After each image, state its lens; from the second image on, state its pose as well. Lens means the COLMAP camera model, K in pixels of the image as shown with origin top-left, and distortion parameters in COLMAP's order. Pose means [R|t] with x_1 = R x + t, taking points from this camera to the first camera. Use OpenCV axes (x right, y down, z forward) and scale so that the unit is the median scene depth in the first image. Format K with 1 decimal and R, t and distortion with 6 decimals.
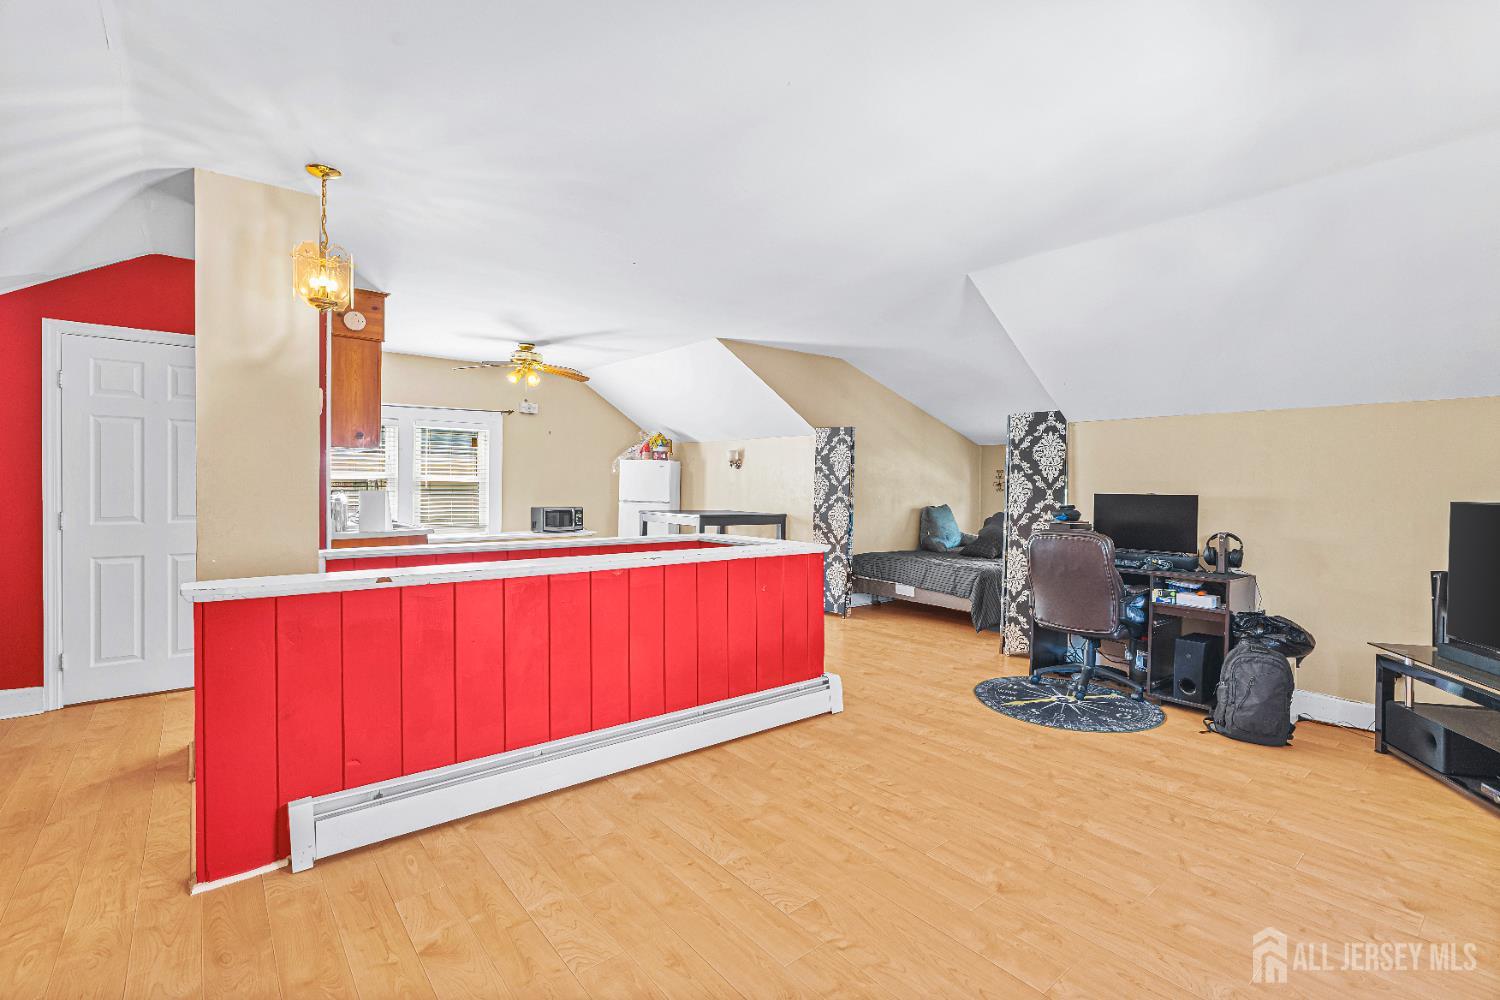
lens RADIAL K [[688.3, 0, 753.2], [0, 688.3, 488.8], [0, 0, 1]] dist [-0.007077, 0.002743]
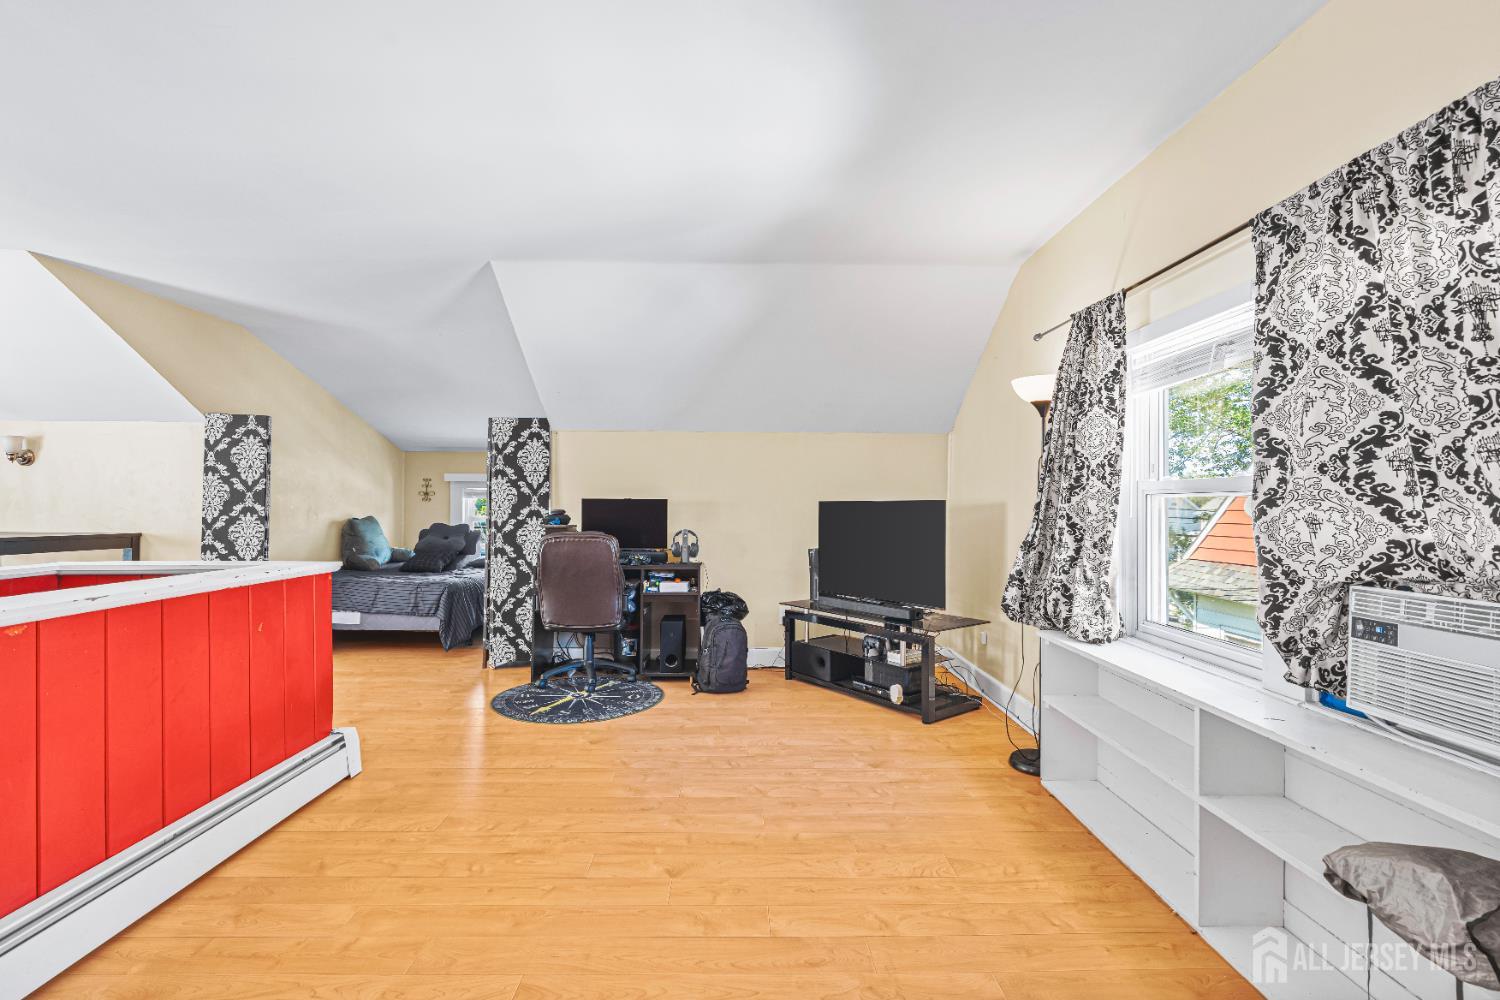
lens RADIAL K [[688.3, 0, 758.1], [0, 688.3, 499.2], [0, 0, 1]] dist [-0.007077, 0.002743]
pose [[0.607337, 0.001082, 0.794444, -0.190332], [0.005614, 0.999968, -0.005654, 0.015743], [-0.794425, 0.007894, 0.607311, 0.137706]]
